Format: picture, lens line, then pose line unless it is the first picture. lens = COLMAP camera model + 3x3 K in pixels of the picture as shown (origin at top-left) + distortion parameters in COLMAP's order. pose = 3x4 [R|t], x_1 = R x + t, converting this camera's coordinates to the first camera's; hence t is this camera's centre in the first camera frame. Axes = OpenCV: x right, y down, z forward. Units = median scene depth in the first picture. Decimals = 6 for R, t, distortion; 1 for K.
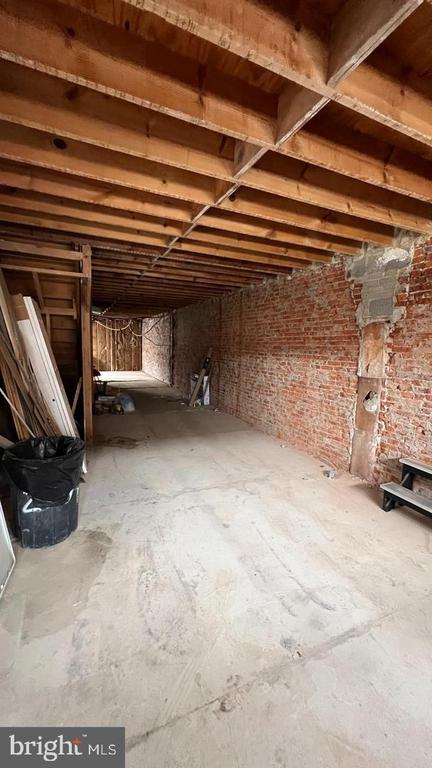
lens RADIAL K [[295.6, 0, 215.6], [0, 295.6, 383.8], [0, 0, 1]] dist [-0.000171, 0.000000]
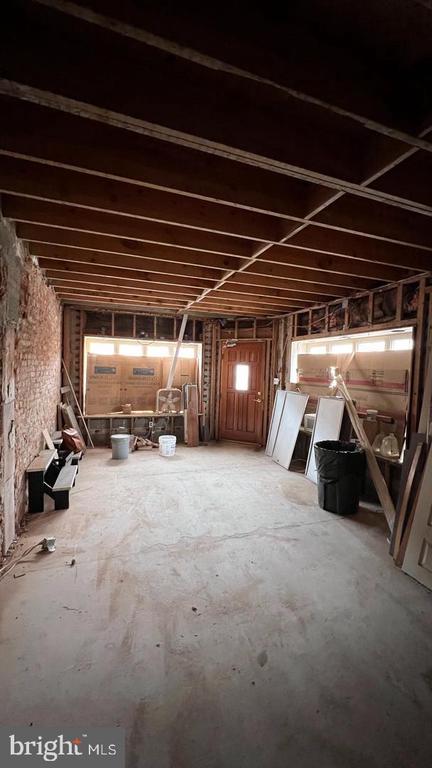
lens RADIAL K [[295.6, 0, 216.8], [0, 295.6, 382.8], [0, 0, 1]] dist [-0.000171, 0.000000]
pose [[-0.994969, -0.068320, 0.073270, -0.040218], [-0.053138, 0.979928, 0.192141, -0.286501], [-0.084926, 0.187281, -0.978628, 2.002470]]
